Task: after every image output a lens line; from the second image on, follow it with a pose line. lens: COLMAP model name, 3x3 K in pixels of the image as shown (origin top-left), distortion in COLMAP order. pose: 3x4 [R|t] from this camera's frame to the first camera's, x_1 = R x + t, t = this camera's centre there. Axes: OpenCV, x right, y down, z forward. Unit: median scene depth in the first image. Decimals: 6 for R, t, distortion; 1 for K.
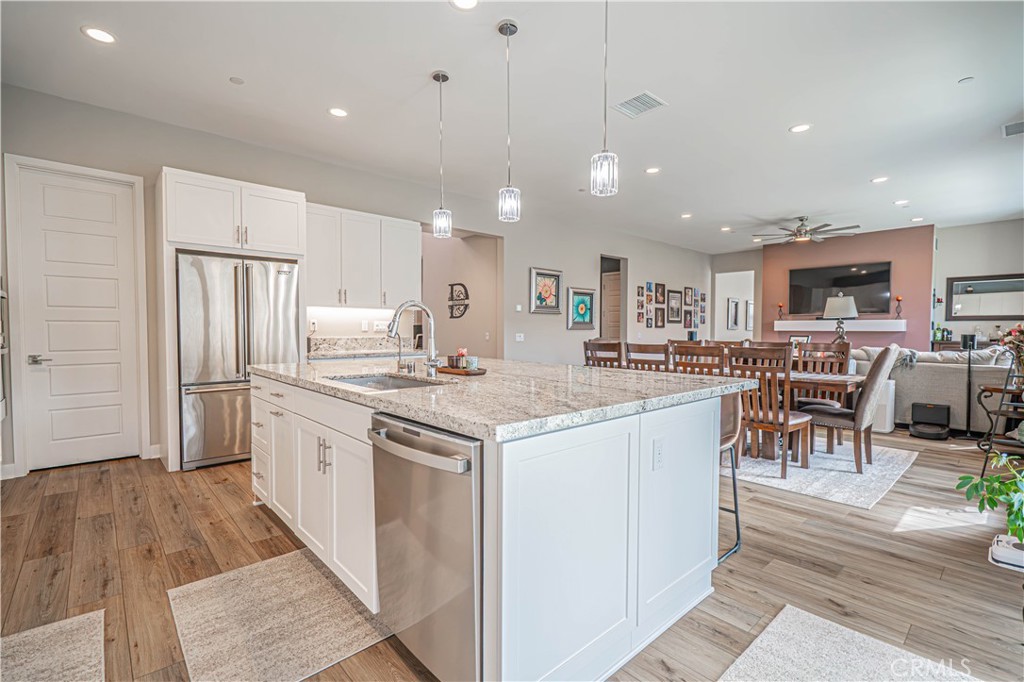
lens RADIAL K [[465.3, 0, 511.8], [0, 465.3, 338.3], [0, 0, 1]] dist [-0.000994, -0.001213]
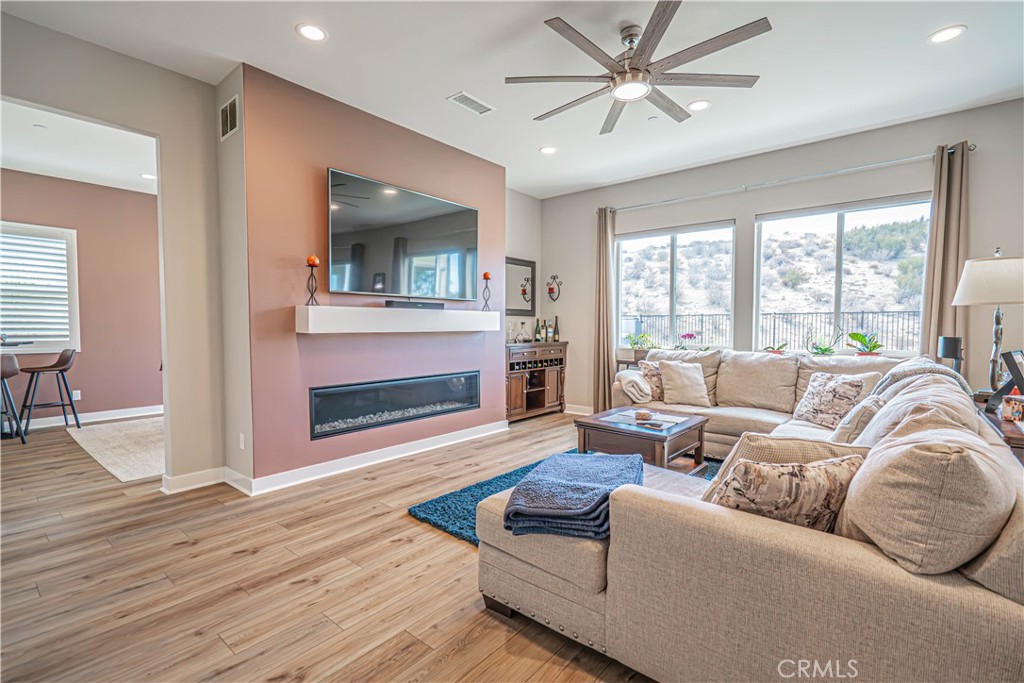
lens RADIAL K [[465.3, 0, 518.5], [0, 465.3, 343.8], [0, 0, 1]] dist [-0.000994, -0.001213]
pose [[-0.126233, -0.043283, 0.991056, 0.304201], [0.019730, 0.998740, 0.046132, -0.033038], [-0.991804, 0.025377, -0.125220, 1.342925]]
